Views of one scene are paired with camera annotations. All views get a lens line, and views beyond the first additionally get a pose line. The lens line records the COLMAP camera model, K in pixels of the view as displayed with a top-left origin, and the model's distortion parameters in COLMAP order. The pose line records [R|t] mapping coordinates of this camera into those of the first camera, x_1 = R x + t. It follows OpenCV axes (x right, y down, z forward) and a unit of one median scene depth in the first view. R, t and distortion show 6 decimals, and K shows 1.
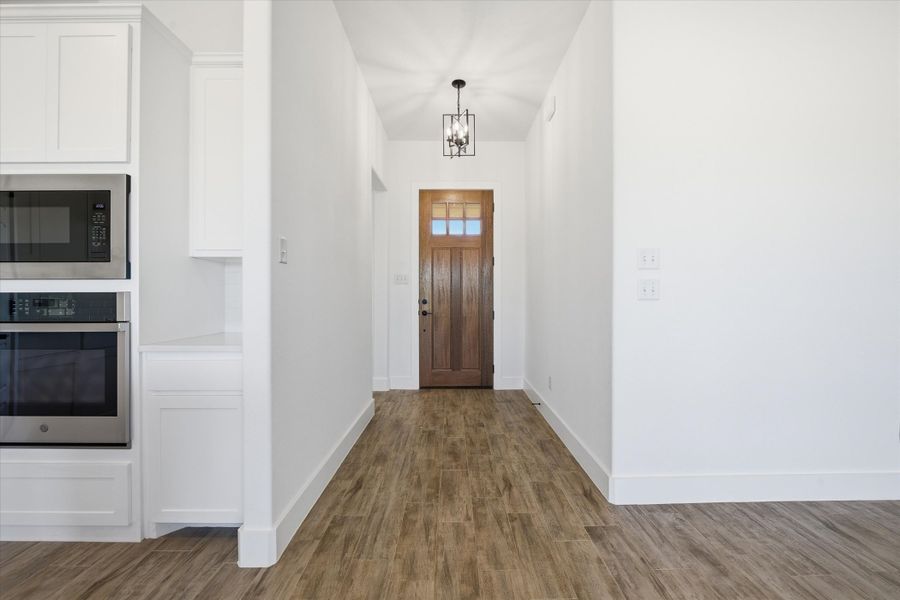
lens RADIAL K [[362.5, 0, 455.4], [0, 362.5, 296.0], [0, 0, 1]] dist [-0.005870, -0.000857]
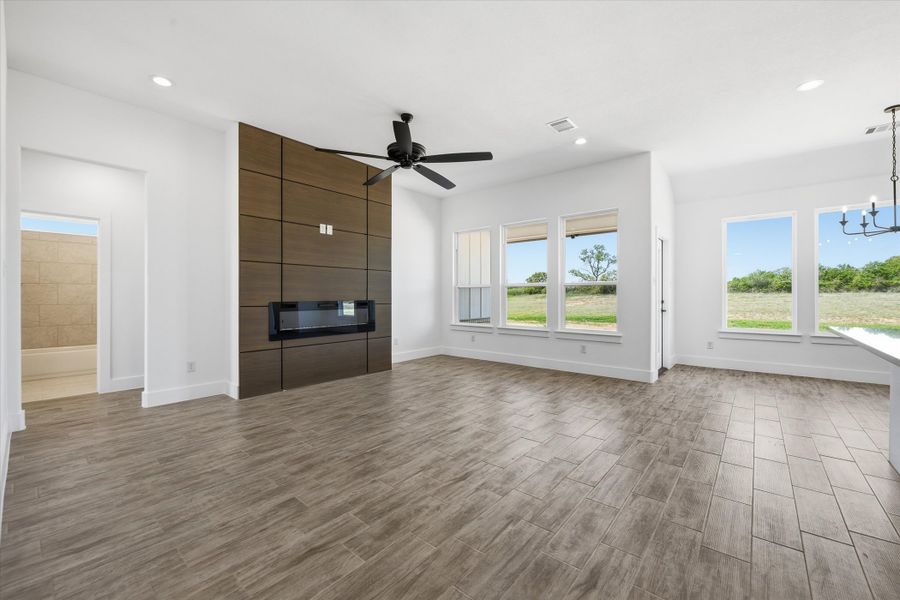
lens RADIAL K [[362.5, 0, 452.9], [0, 362.5, 298.7], [0, 0, 1]] dist [-0.005870, -0.000857]
pose [[-0.757232, -0.004287, 0.653132, -0.103905], [-0.002671, 0.999990, 0.003467, 0.000858], [-0.653141, 0.000881, -0.757236, 0.424457]]
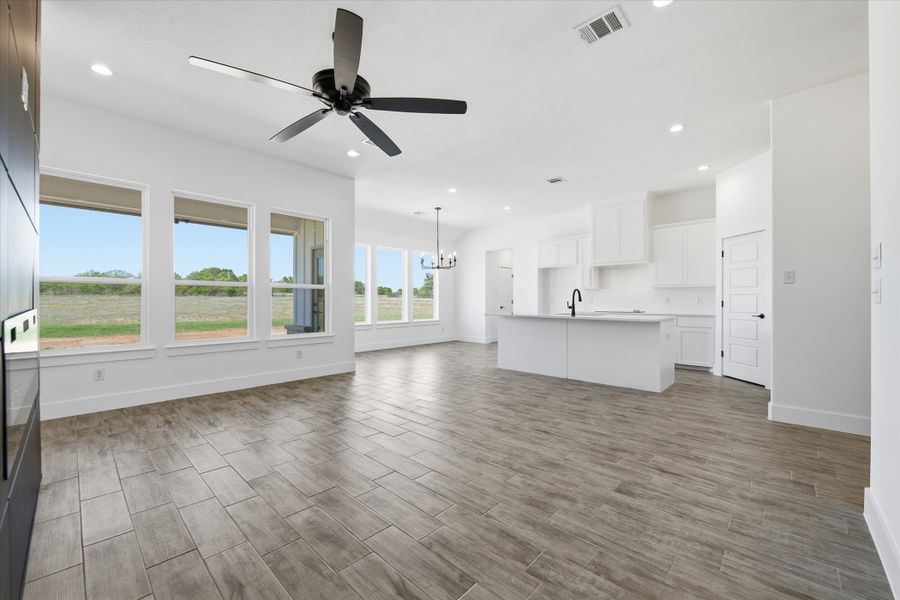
lens RADIAL K [[362.5, 0, 457.4], [0, 362.5, 299.4], [0, 0, 1]] dist [-0.005870, -0.000857]
pose [[-0.687414, -0.002772, -0.726260, 0.848941], [0.000489, 0.999991, -0.004279, 0.001535], [0.726266, -0.003297, -0.687406, 0.388890]]
